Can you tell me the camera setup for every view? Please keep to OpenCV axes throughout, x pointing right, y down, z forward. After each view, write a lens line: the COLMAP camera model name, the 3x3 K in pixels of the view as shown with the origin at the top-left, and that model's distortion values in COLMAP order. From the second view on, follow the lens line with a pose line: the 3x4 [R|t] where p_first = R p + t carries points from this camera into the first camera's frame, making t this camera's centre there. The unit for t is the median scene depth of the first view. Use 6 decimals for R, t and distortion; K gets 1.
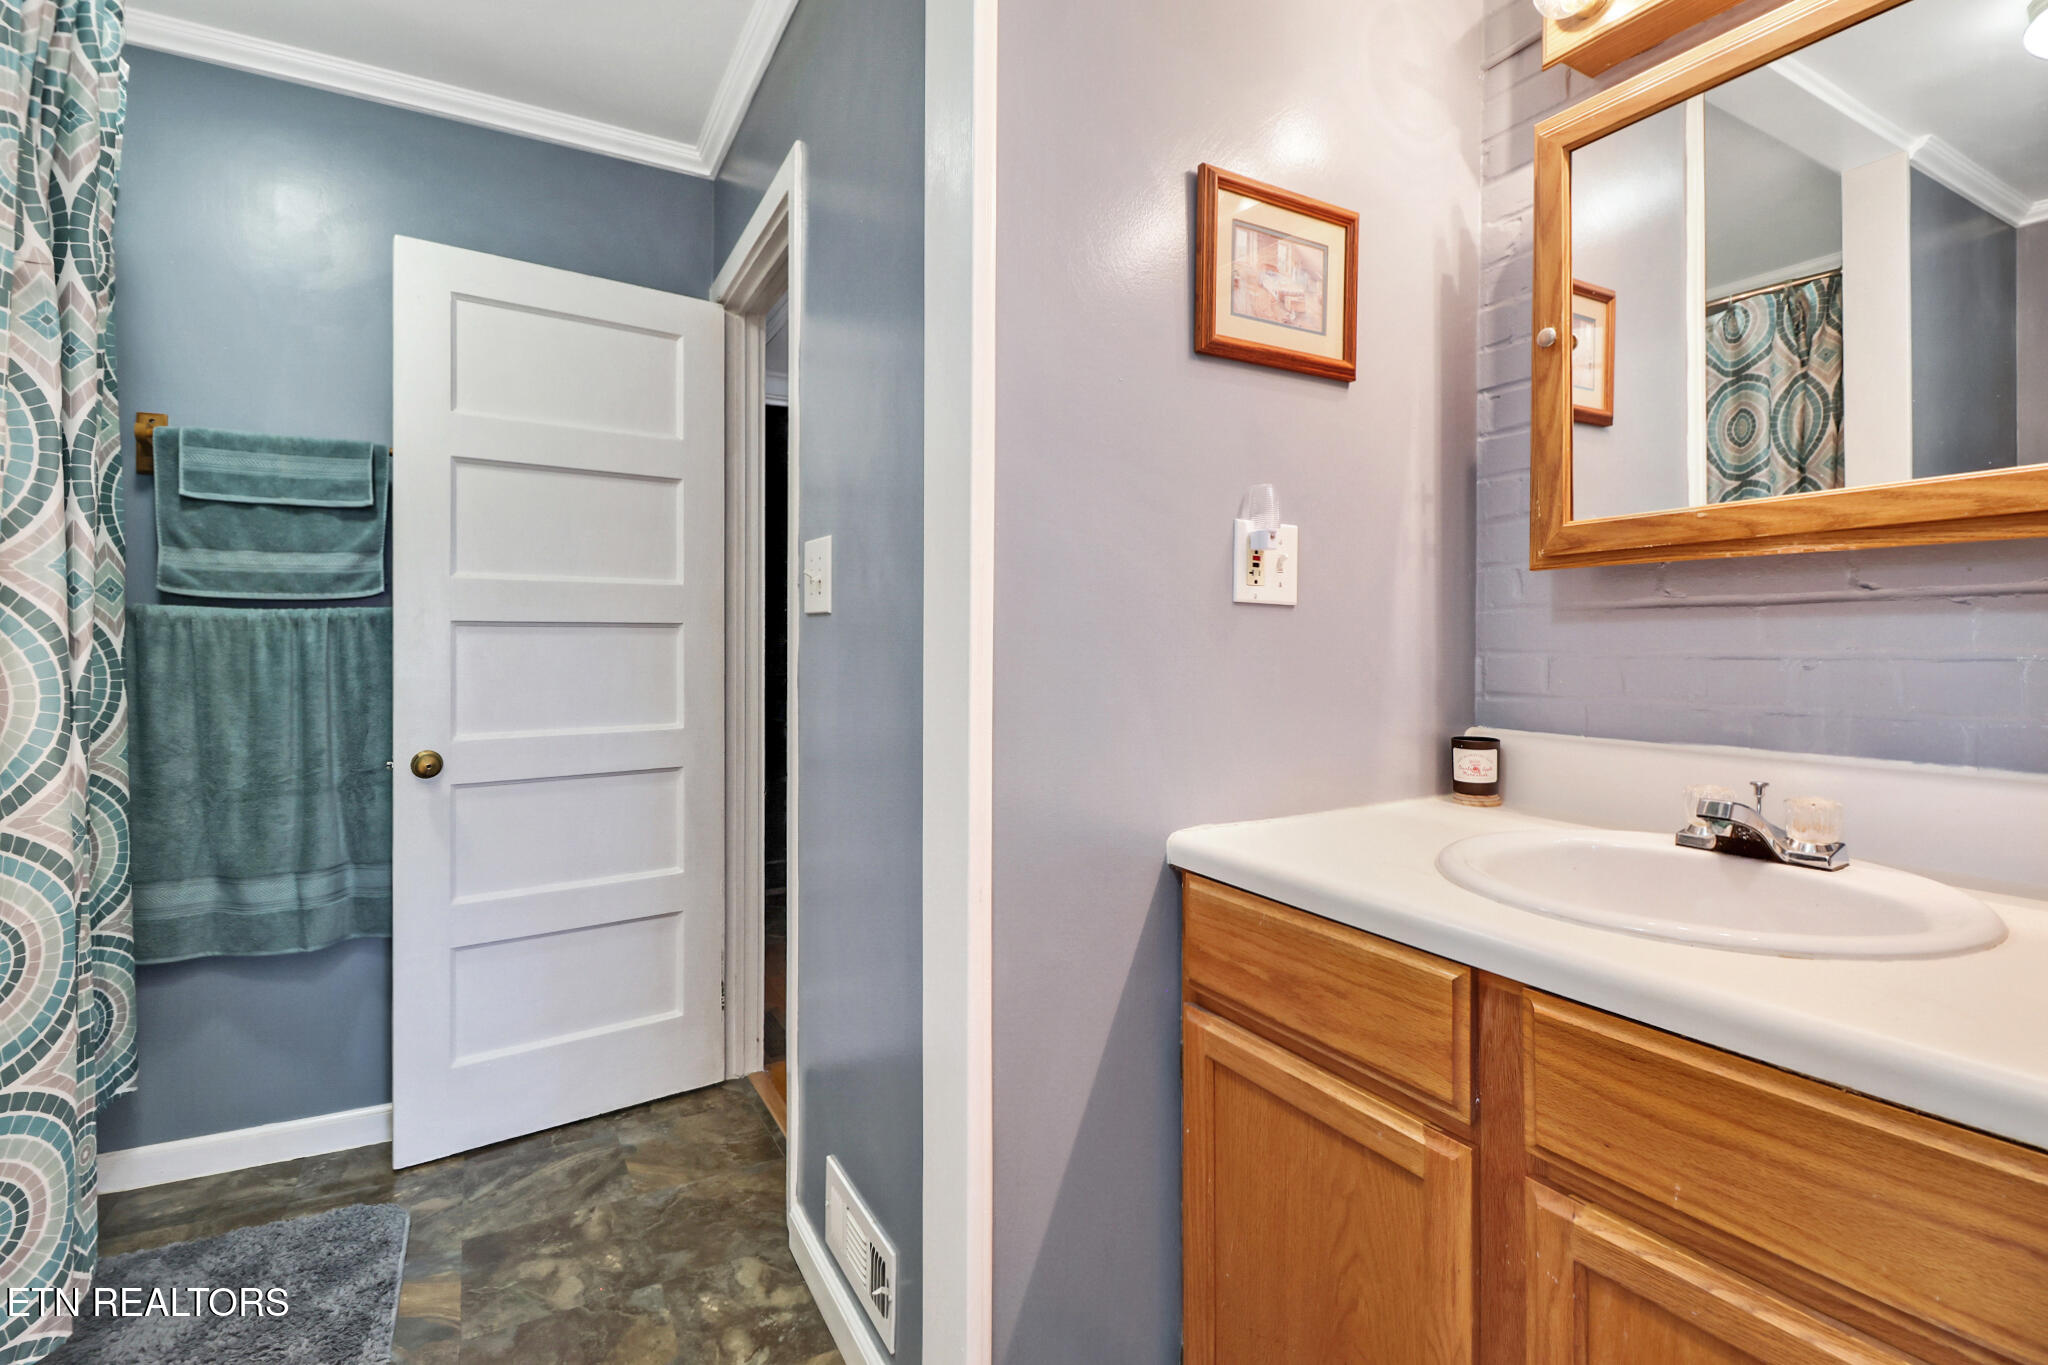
lens RADIAL K [[954.4, 0, 1007.5], [0, 954.4, 661.7], [0, 0, 1]] dist [0.015377, -0.017156]
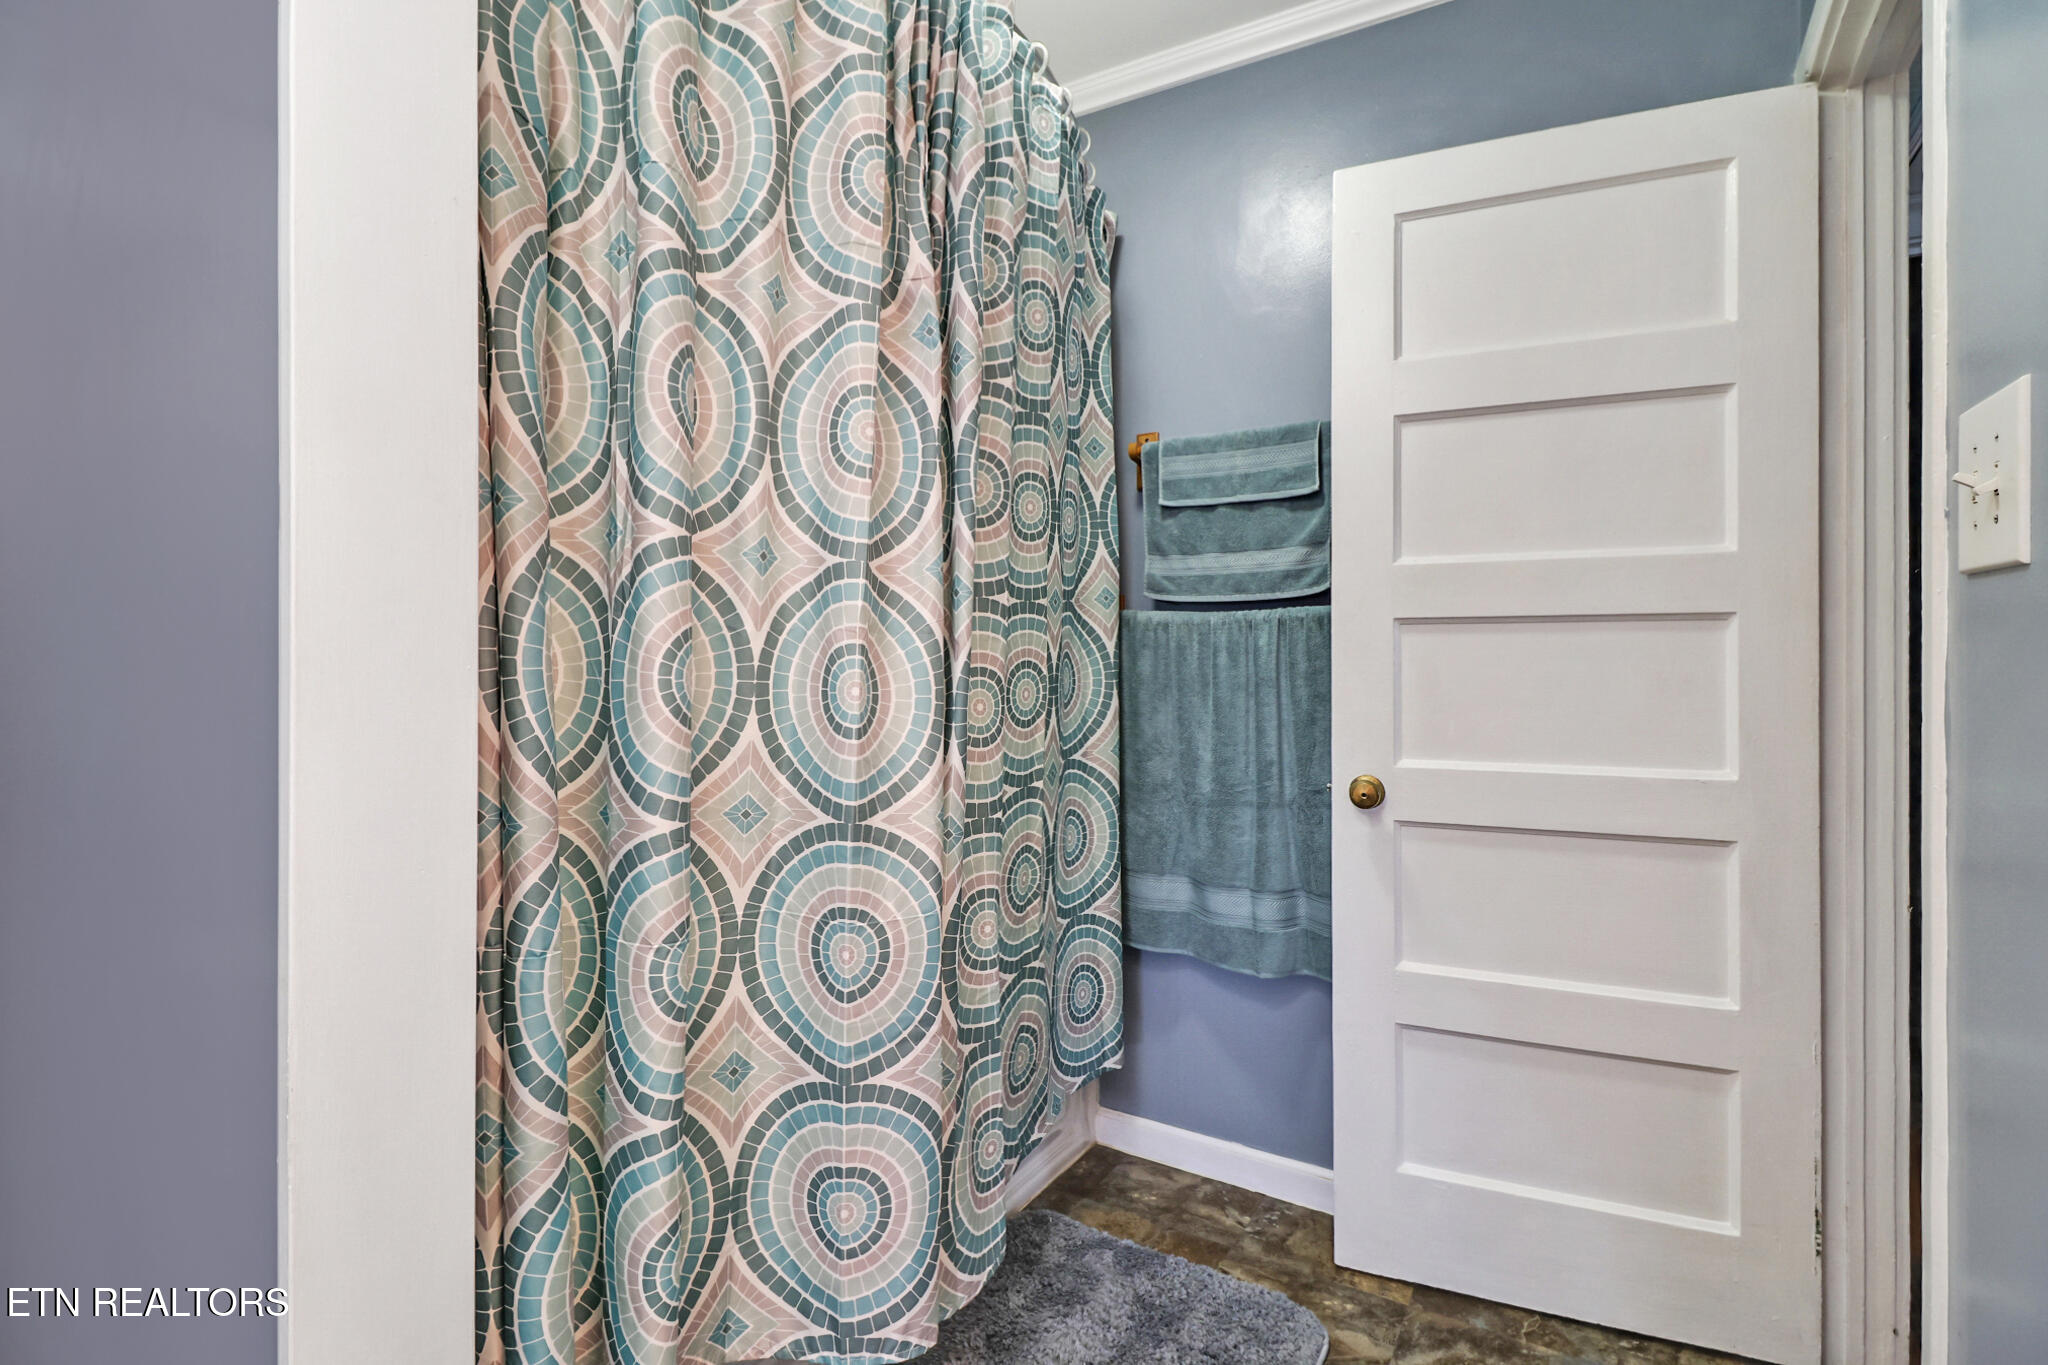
lens RADIAL K [[954.4, 0, 1026.3], [0, 954.4, 642.4], [0, 0, 1]] dist [0.015377, -0.017156]
pose [[0.506194, -0.009845, -0.862363, -0.040569], [-0.013936, 0.999711, -0.019594, -0.002086], [0.862307, 0.021936, 0.505911, 0.333716]]
